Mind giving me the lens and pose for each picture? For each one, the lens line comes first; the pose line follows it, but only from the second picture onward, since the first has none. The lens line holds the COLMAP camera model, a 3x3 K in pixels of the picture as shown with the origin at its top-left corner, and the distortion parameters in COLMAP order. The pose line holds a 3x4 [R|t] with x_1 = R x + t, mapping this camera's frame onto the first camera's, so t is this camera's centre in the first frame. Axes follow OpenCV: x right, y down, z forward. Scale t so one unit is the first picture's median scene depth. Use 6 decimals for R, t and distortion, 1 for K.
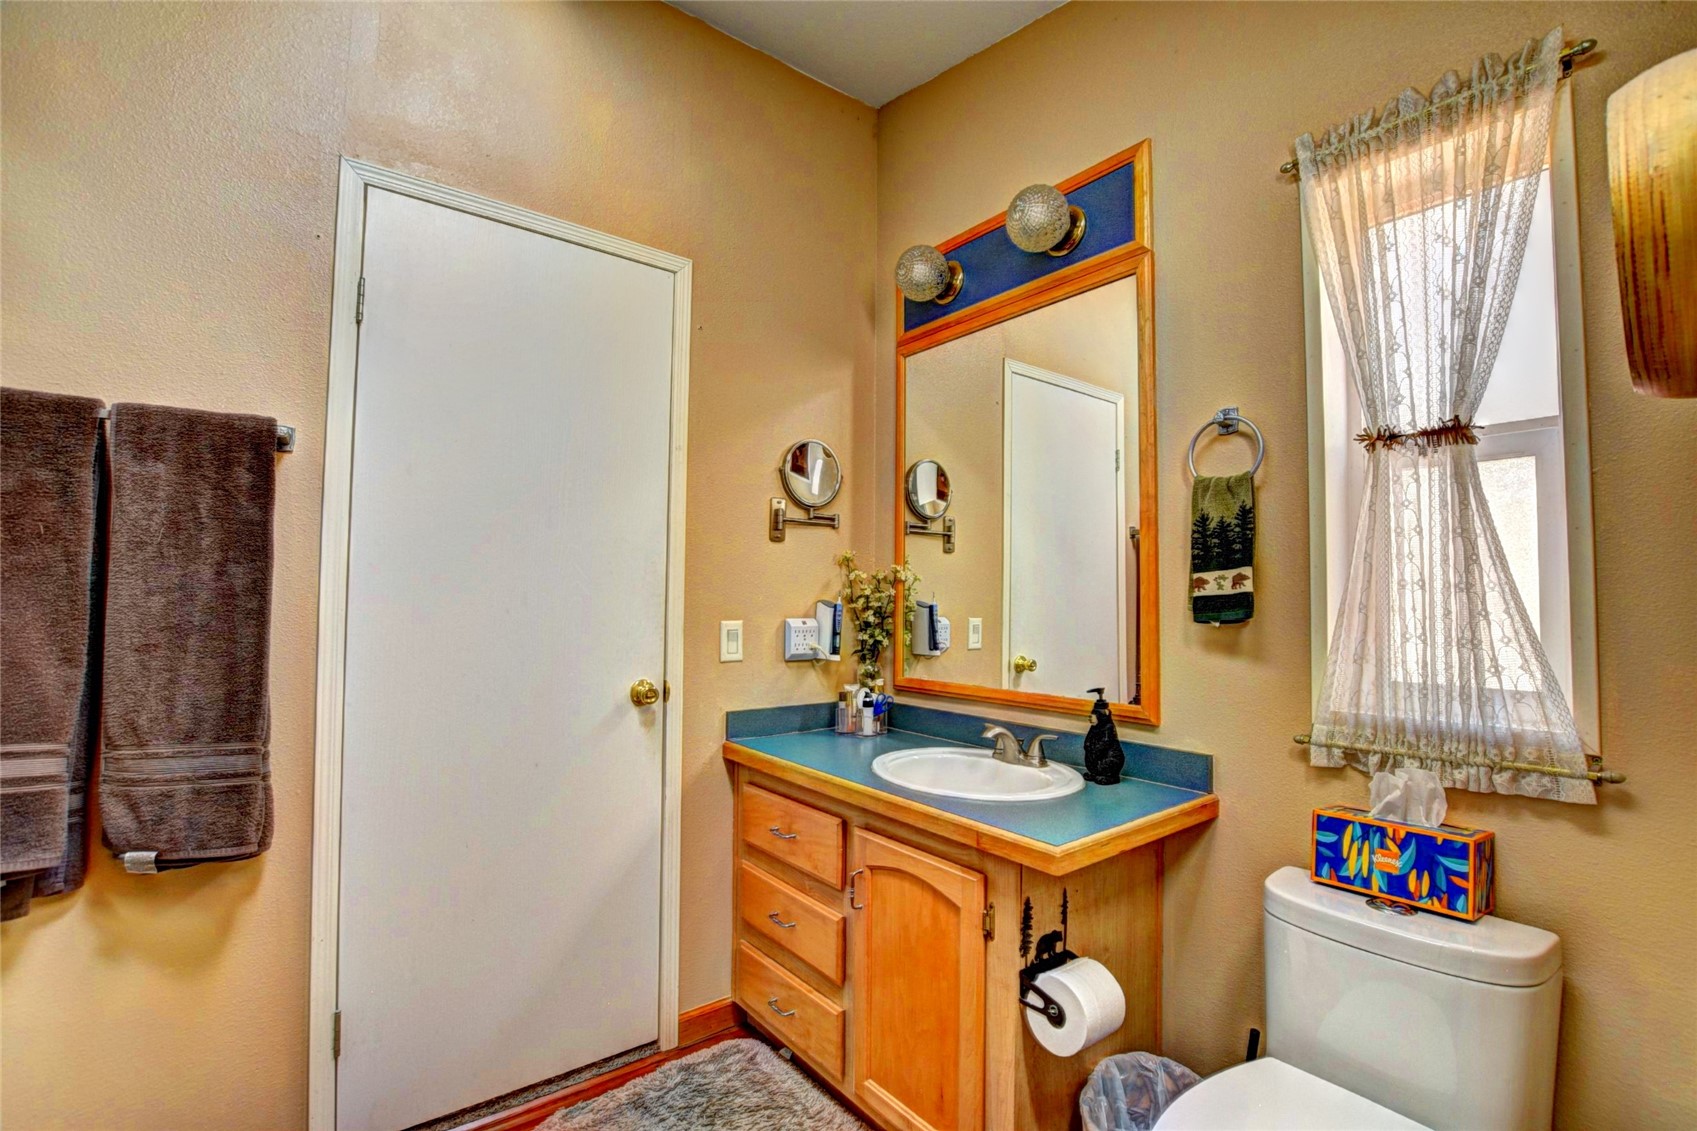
lens RADIAL K [[752.6, 0, 857.5], [0, 752.6, 564.8], [0, 0, 1]] dist [-0.029294, 0.005491]
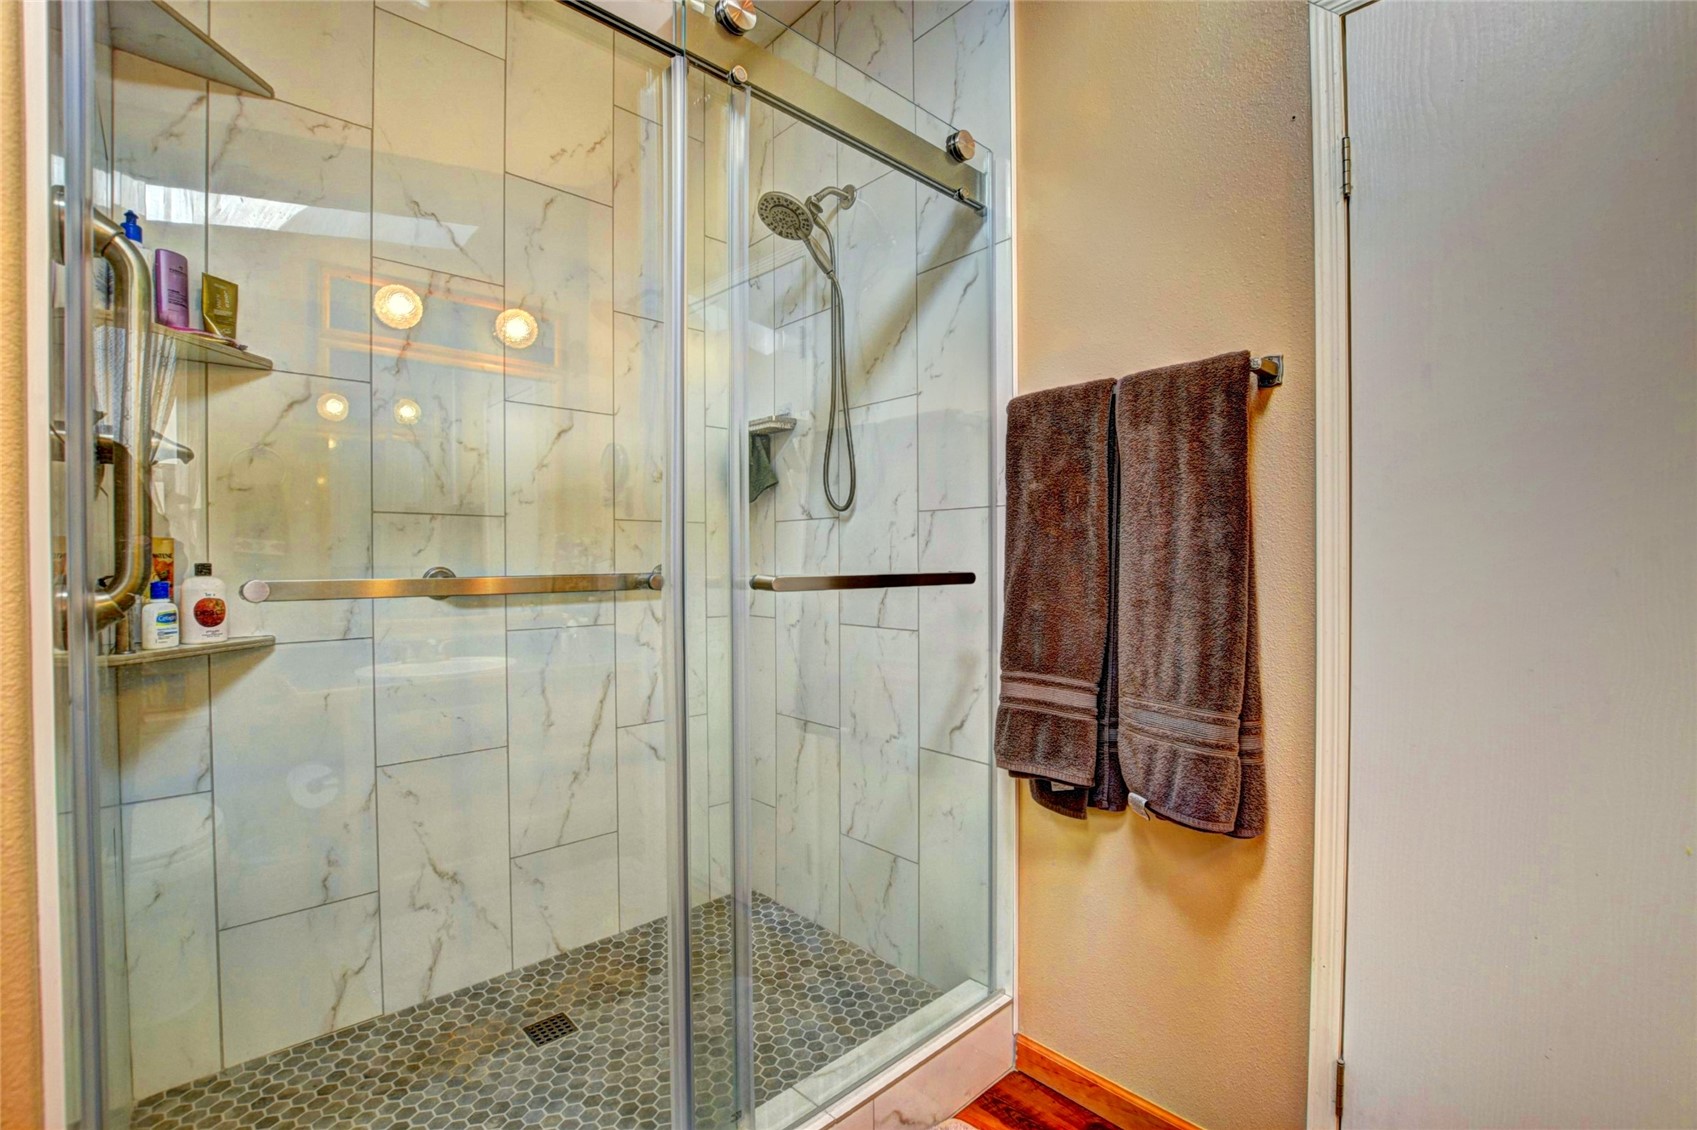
lens RADIAL K [[752.6, 0, 853.8], [0, 752.6, 568.3], [0, 0, 1]] dist [-0.029294, 0.005491]
pose [[0.108222, 0.001523, -0.994126, 0.048019], [0.056155, 0.998393, 0.007643, 0.030208], [0.992539, -0.056653, 0.107963, 0.465655]]
